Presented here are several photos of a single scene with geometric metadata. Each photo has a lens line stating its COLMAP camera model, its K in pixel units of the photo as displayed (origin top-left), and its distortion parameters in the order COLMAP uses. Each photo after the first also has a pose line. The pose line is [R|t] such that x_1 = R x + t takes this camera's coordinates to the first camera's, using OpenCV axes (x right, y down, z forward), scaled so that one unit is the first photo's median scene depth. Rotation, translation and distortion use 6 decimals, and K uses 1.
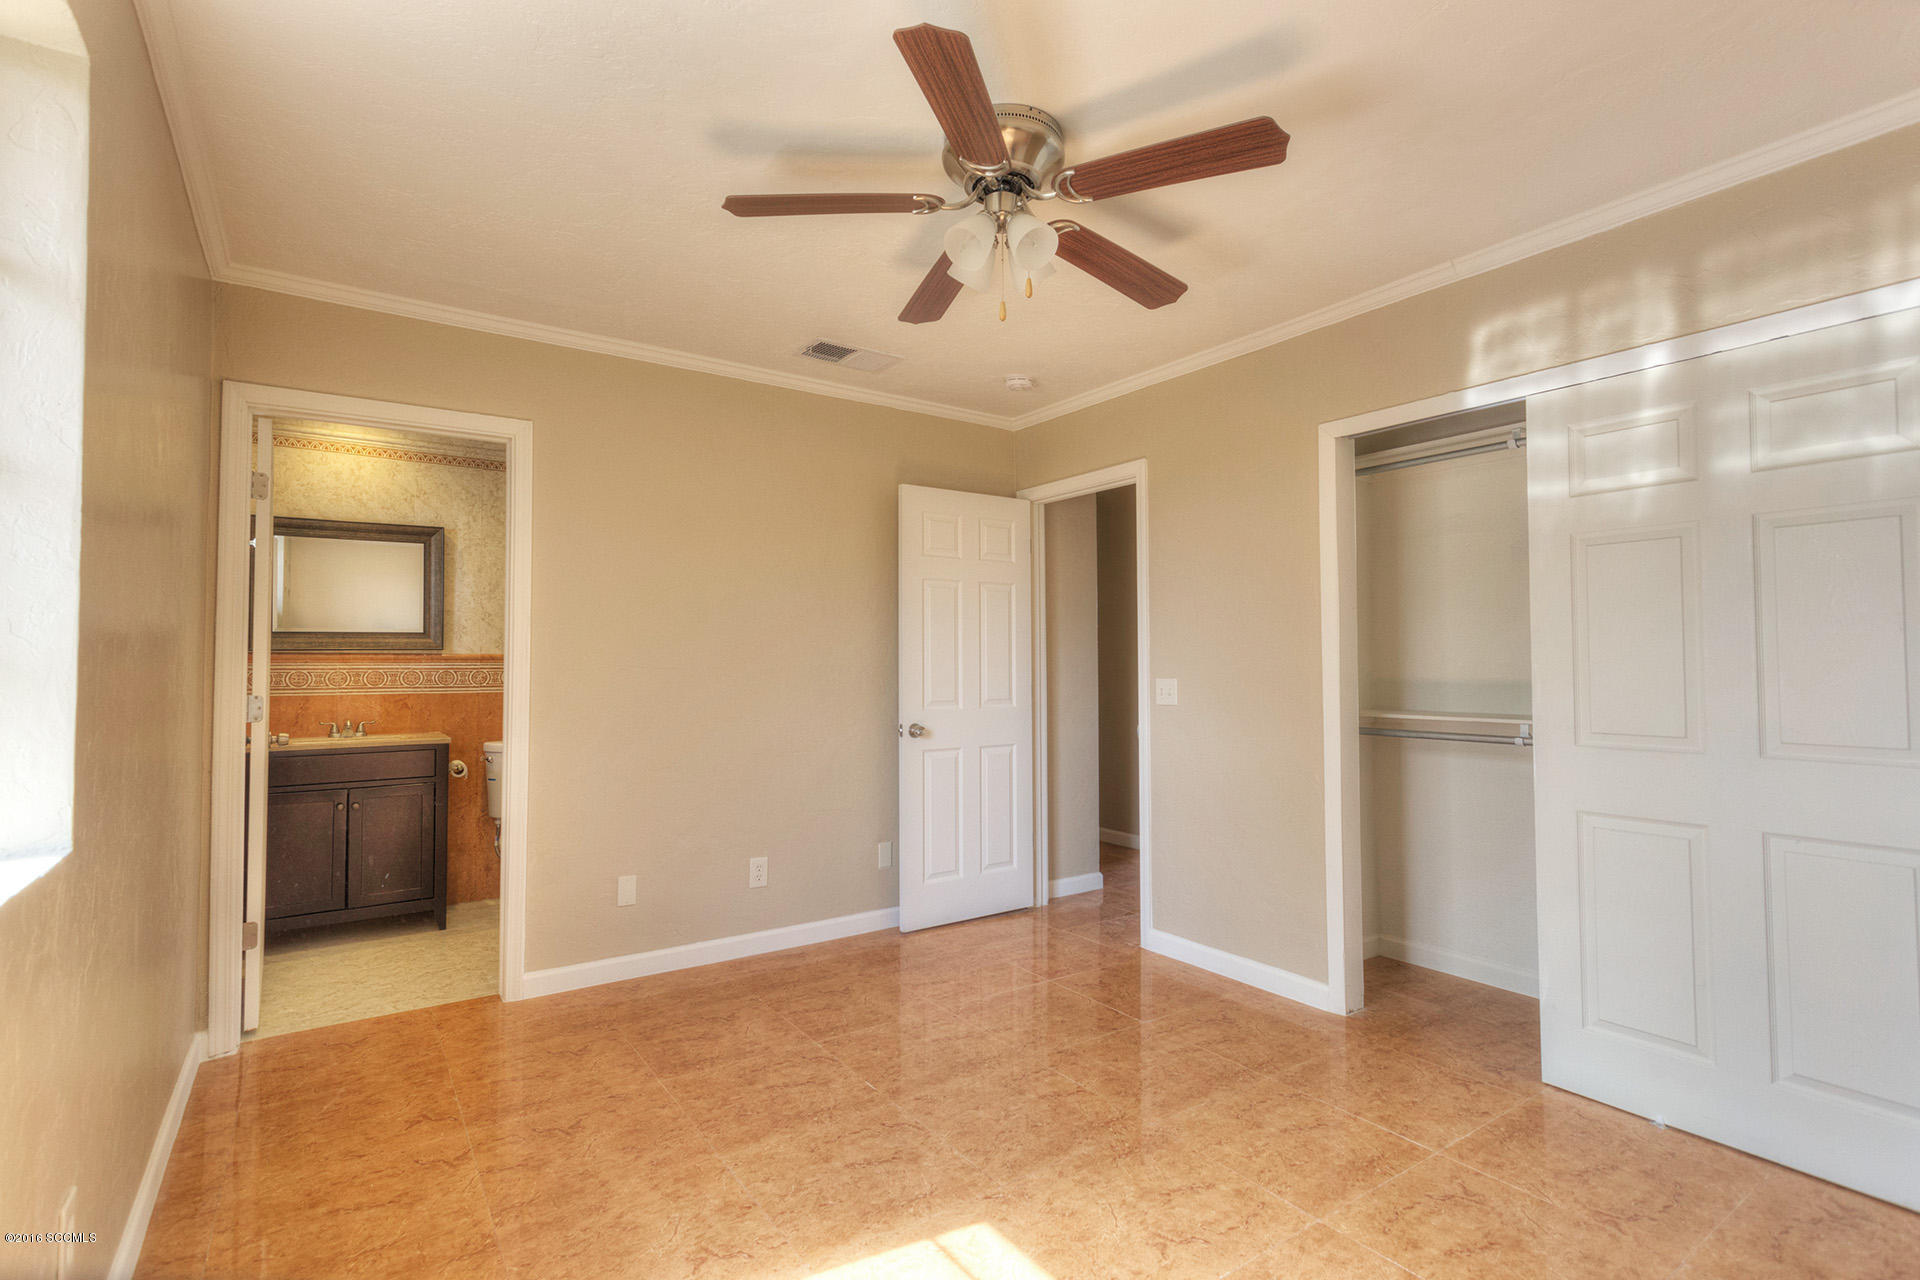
lens RADIAL K [[899.4, 0, 959.8], [0, 899.4, 633.4], [0, 0, 1]] dist [0.001581, 0.003833]
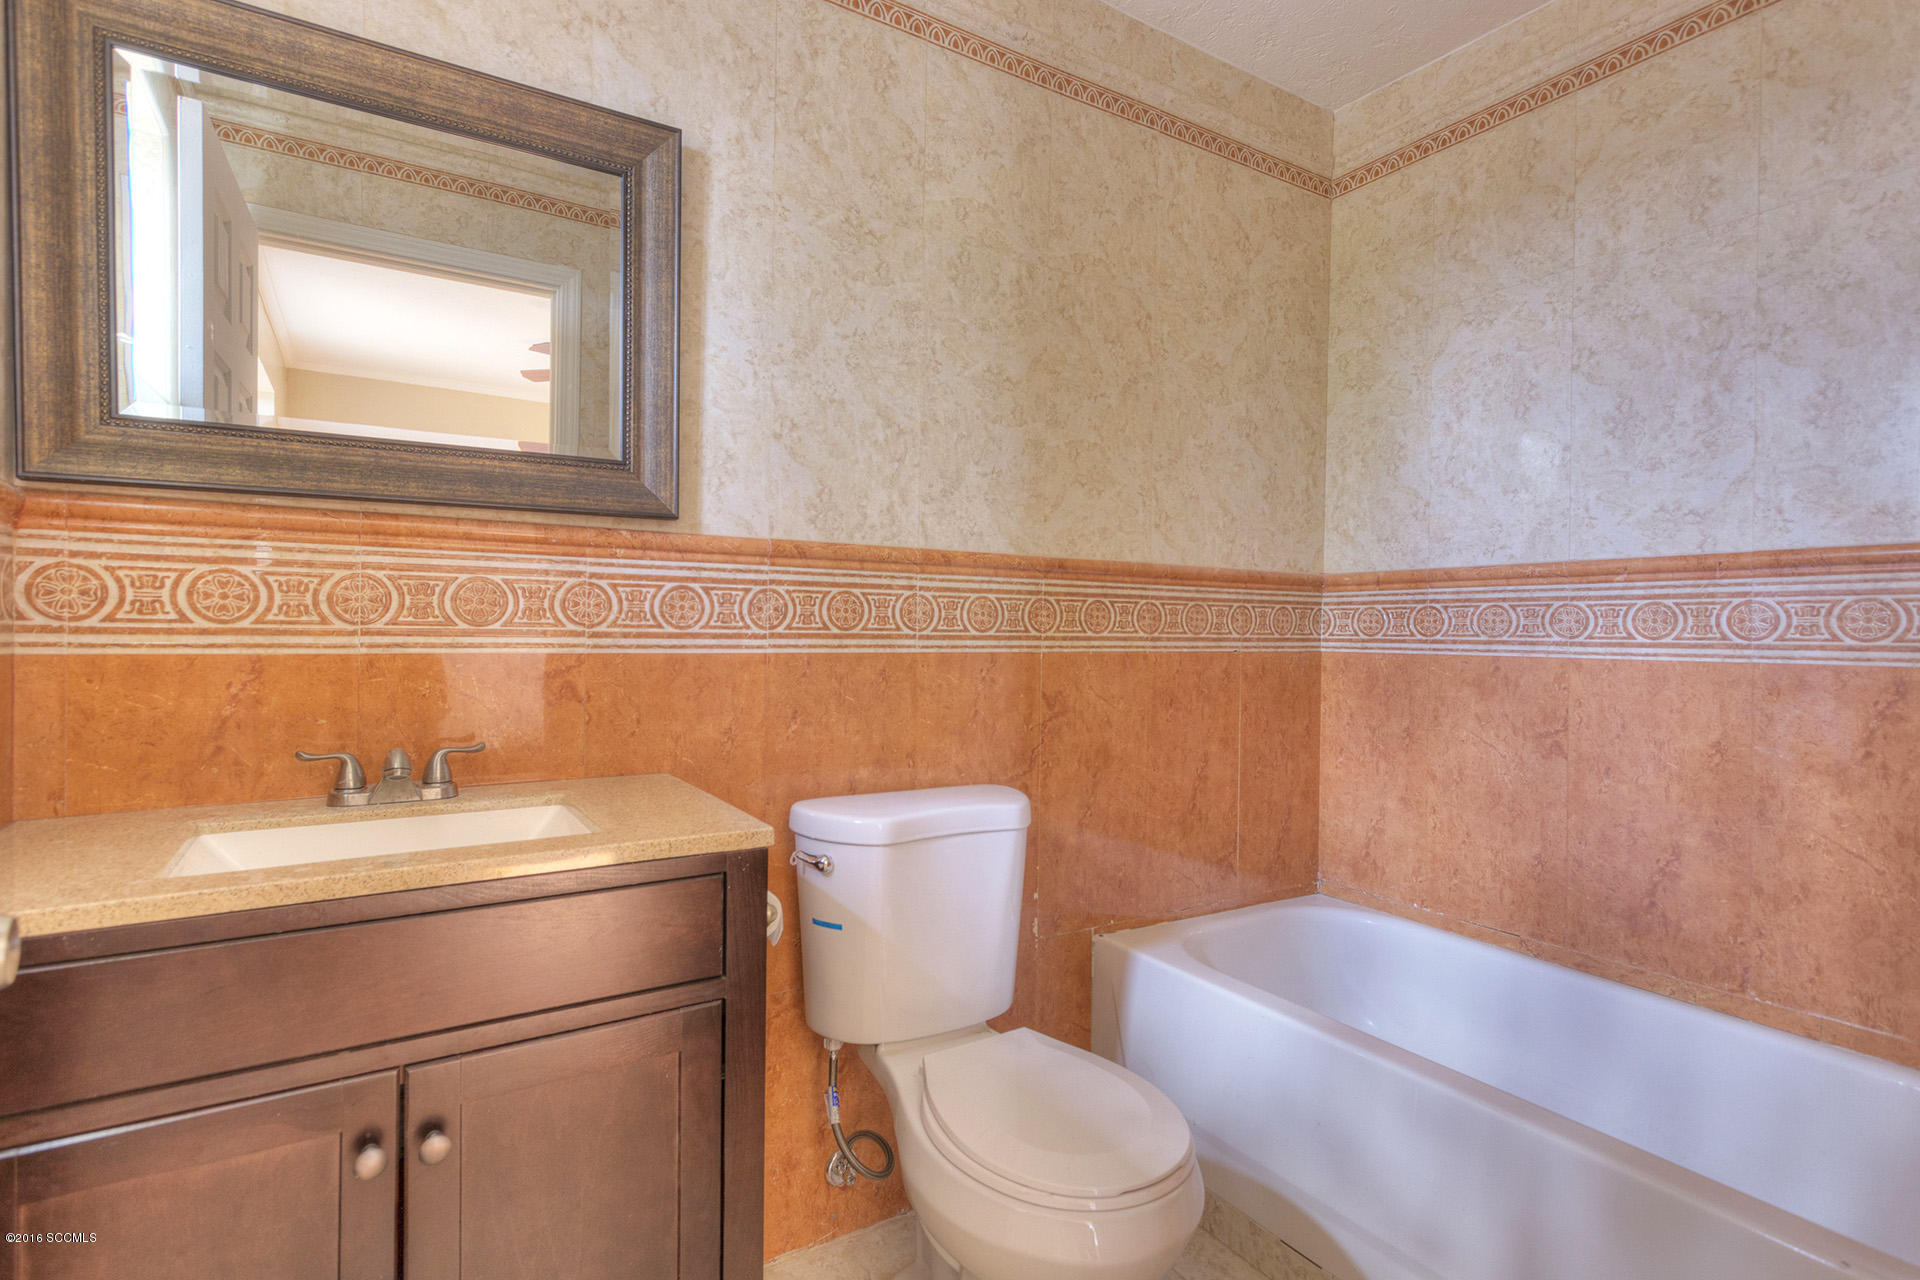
lens RADIAL K [[899.4, 0, 959.8], [0, 899.4, 633.4], [0, 0, 1]] dist [0.001581, 0.003833]
pose [[0.998974, 0.016032, -0.042363, -0.456150], [-0.014053, 0.998814, 0.046621, 0.042419], [0.043060, -0.045978, 0.998014, 0.676696]]
